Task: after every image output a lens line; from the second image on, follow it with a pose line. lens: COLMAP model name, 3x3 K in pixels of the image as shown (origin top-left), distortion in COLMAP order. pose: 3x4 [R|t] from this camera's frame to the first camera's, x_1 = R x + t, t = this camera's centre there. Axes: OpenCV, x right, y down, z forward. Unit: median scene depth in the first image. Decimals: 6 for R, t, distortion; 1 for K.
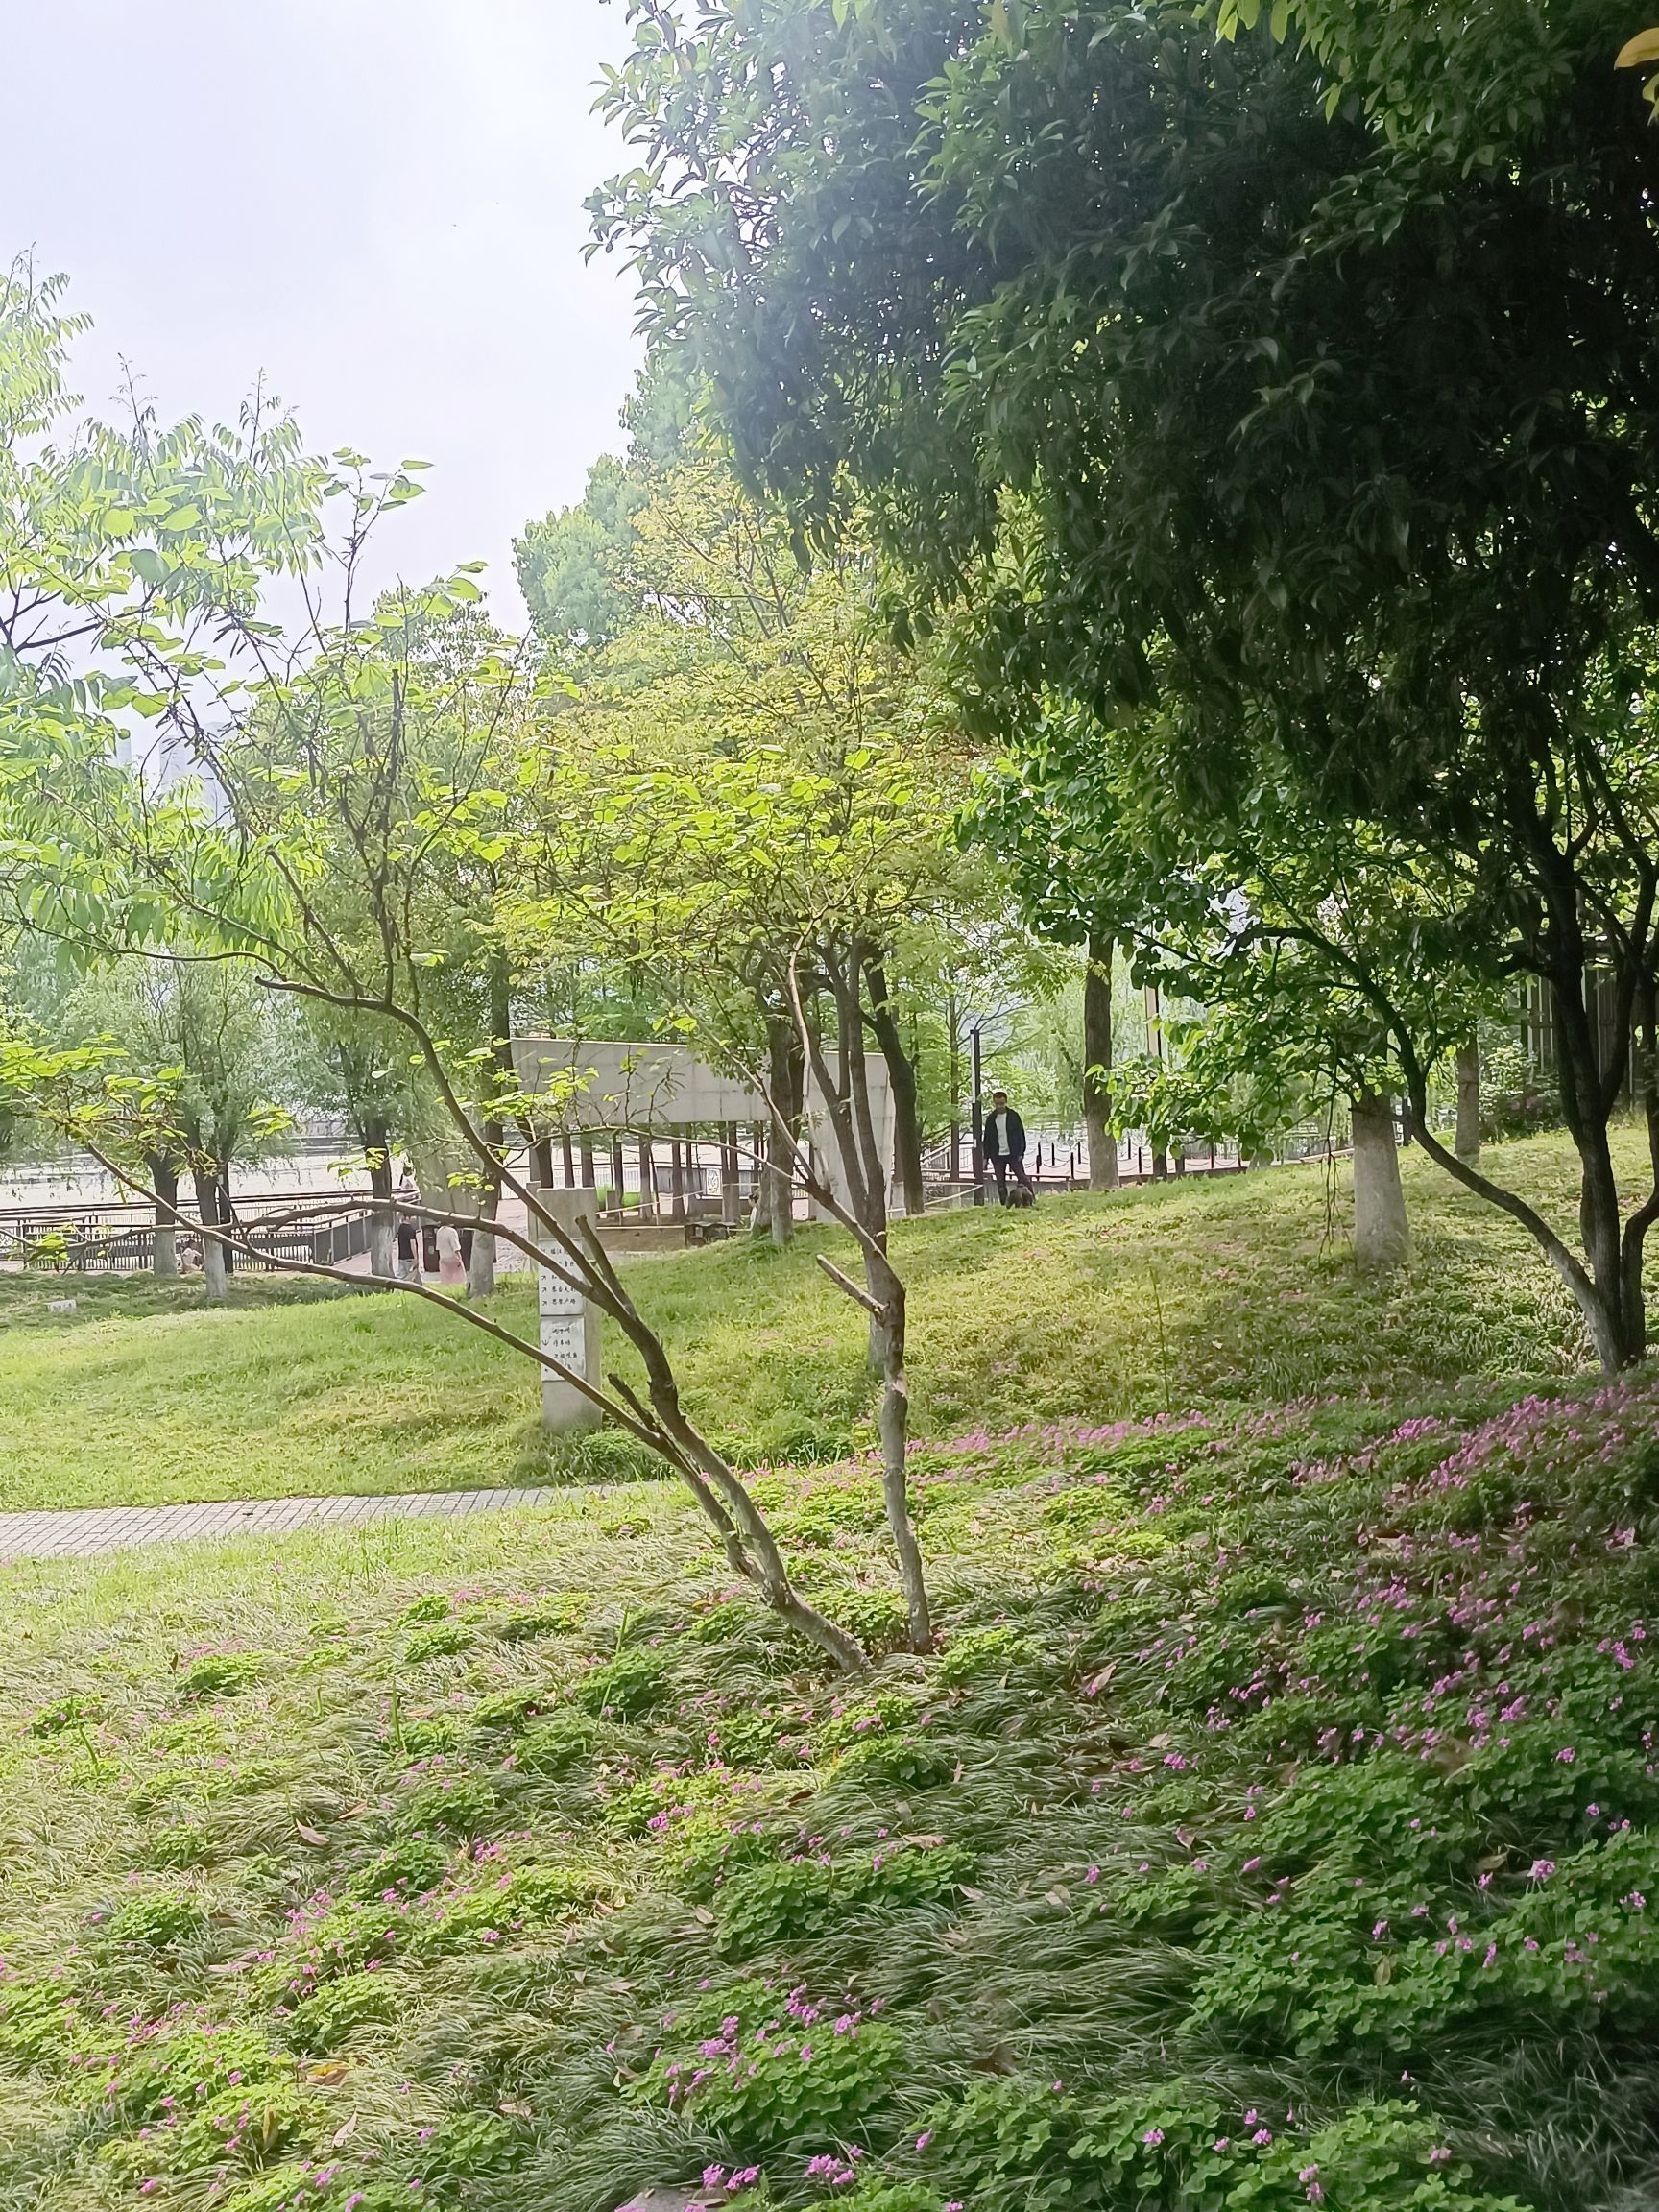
lens RADIAL K [[2436.5, 0, 829.5], [0, 2436.5, 1106.0], [0, 0, 1]] dist [-0.004946, -0.017929]
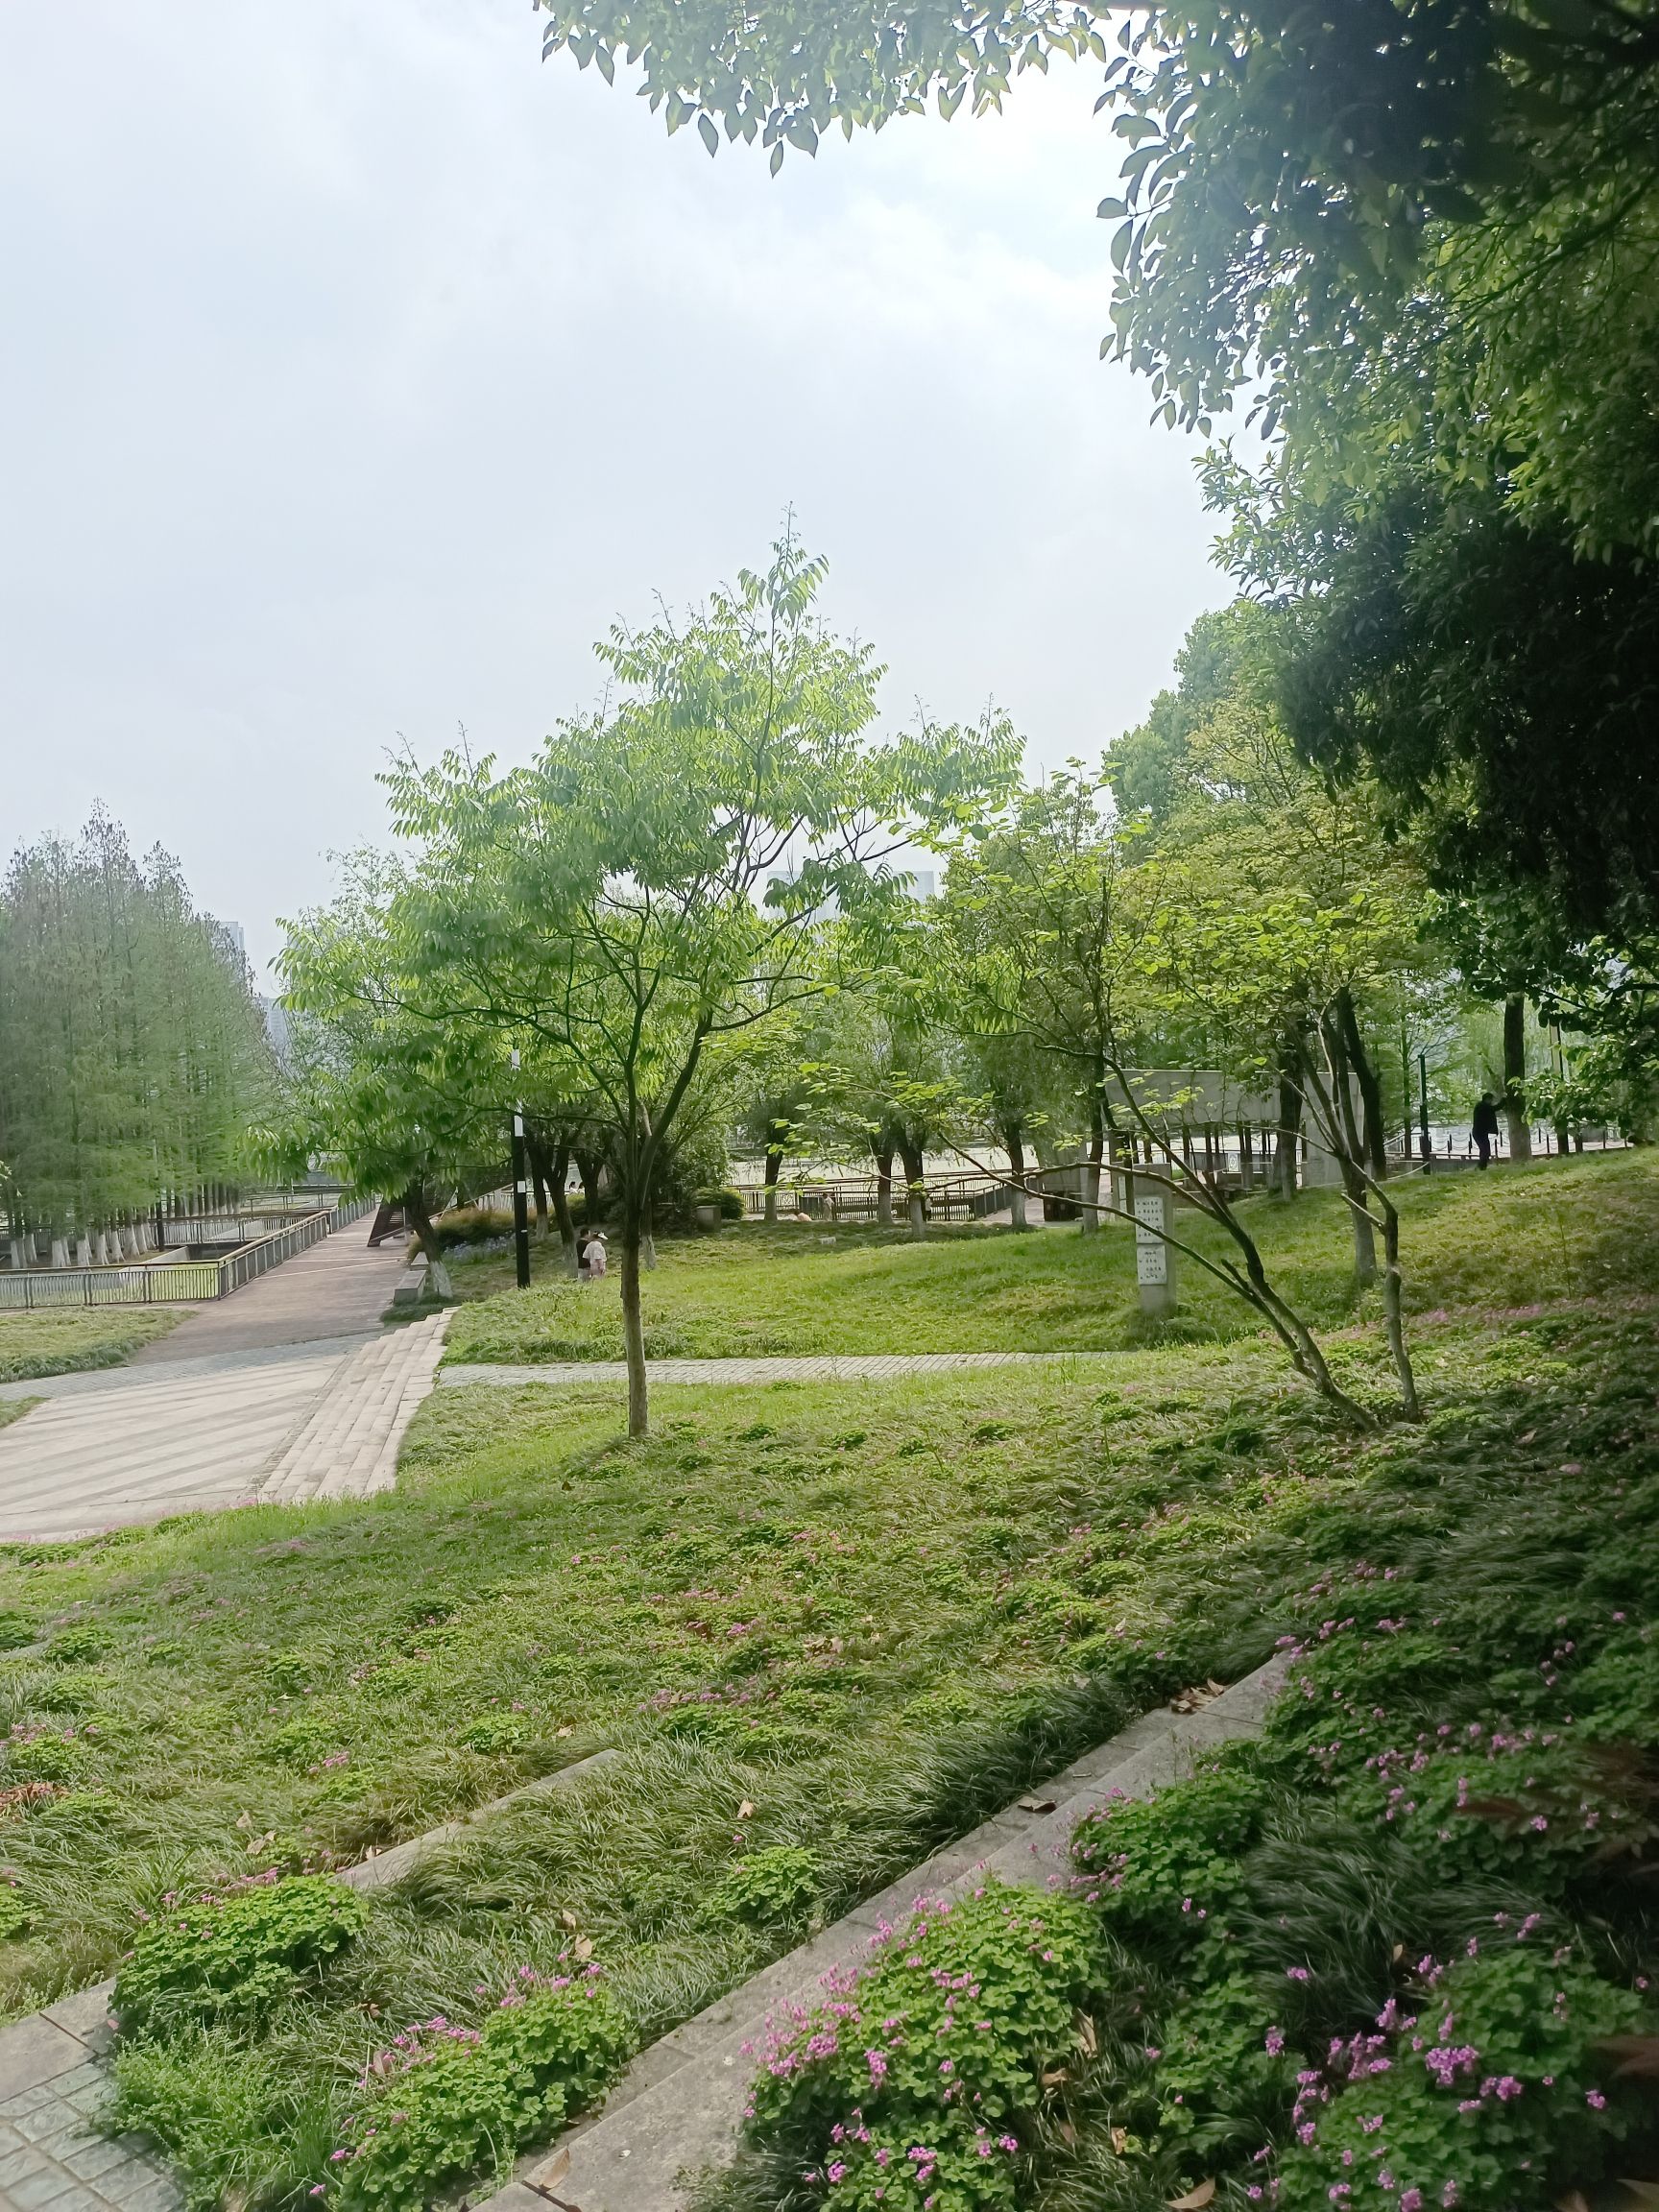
lens RADIAL K [[1612.7, 0, 822.9], [0, 1612.7, 1115.1], [0, 0, 1]] dist [0.089365, -0.212009]
pose [[0.957450, -0.018974, -0.287974, -0.021881], [0.019040, 0.999815, -0.002570, 0.002112], [0.287969, -0.003022, 0.957635, -0.178567]]
